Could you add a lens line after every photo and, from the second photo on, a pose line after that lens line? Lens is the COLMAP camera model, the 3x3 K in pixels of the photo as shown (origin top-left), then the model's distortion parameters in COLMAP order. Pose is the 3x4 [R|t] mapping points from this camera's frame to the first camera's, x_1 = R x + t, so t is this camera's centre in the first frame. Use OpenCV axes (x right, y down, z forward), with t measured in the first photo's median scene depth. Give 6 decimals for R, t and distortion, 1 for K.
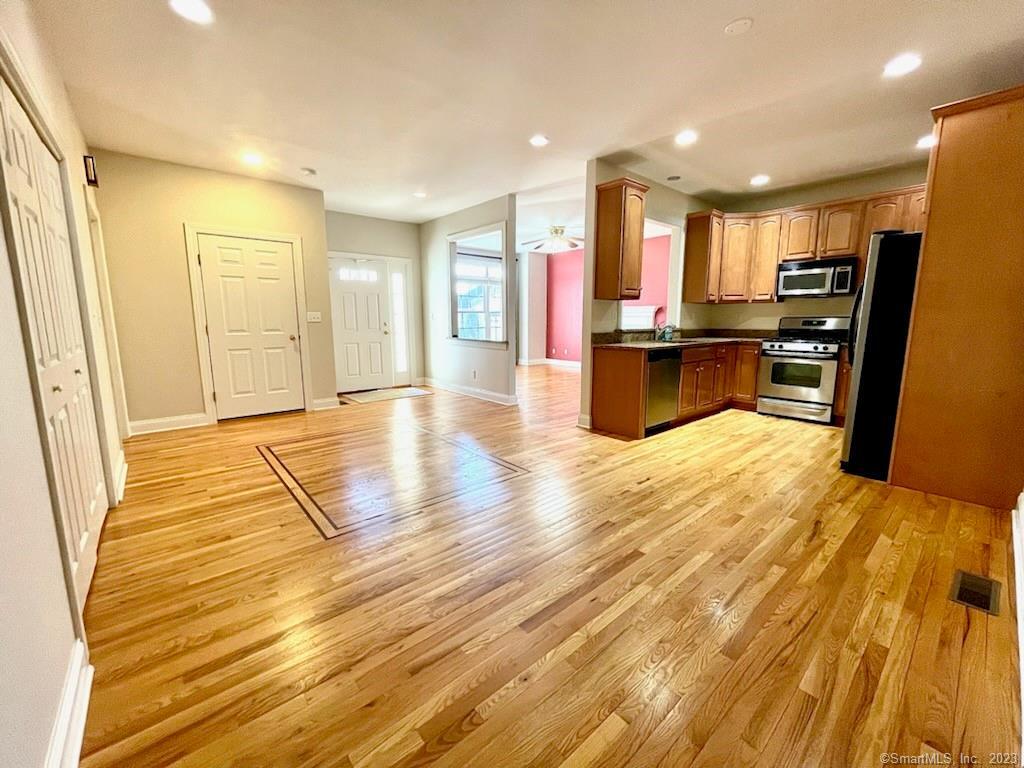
lens RADIAL K [[415.8, 0, 511.6], [0, 415.8, 381.7], [0, 0, 1]] dist [-0.003234, 0.000025]
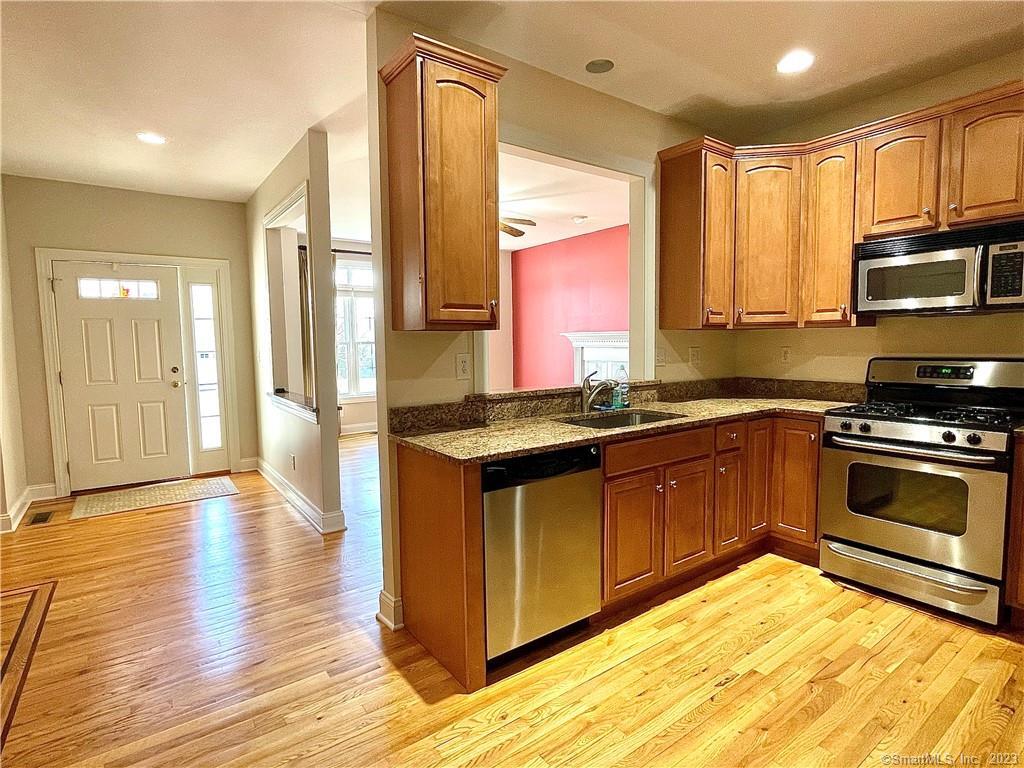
lens RADIAL K [[530.9, 0, 516.3], [0, 530.9, 381.0], [0, 0, 1]] dist [0.003884, -0.001913]
pose [[0.996834, -0.007005, -0.079207, 0.311572], [0.001063, 0.997197, -0.074812, -0.088244], [0.079509, 0.074491, 0.994047, 0.391951]]
